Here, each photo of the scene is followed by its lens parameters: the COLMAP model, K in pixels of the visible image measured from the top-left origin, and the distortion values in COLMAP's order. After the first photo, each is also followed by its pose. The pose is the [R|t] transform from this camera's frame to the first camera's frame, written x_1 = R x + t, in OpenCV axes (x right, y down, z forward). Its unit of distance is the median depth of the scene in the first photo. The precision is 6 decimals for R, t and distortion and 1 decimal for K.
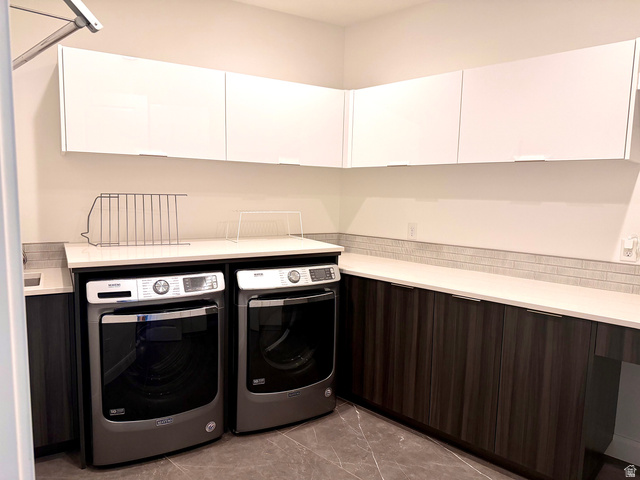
lens RADIAL K [[432.7, 0, 320.0], [0, 432.7, 240.0], [0, 0, 1]] dist [0.071910, -0.113258]
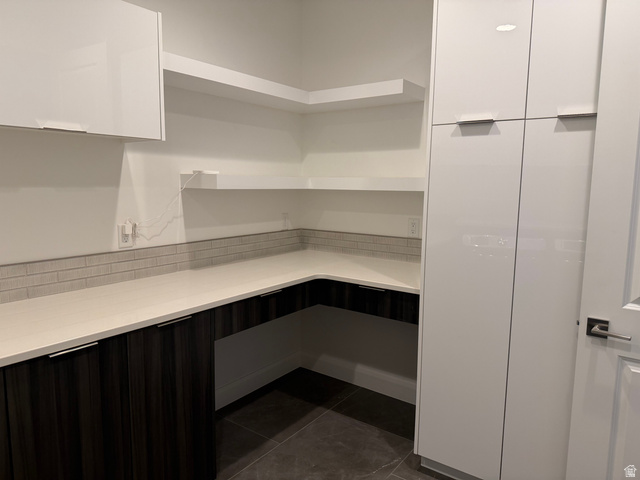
lens RADIAL K [[432.7, 0, 320.0], [0, 432.7, 240.0], [0, 0, 1]] dist [0.071910, -0.113258]
pose [[-0.113541, -0.149949, 0.982153, -0.269576], [0.093839, 0.982508, 0.160851, -0.079832], [-0.989092, 0.110428, -0.097484, 0.670087]]
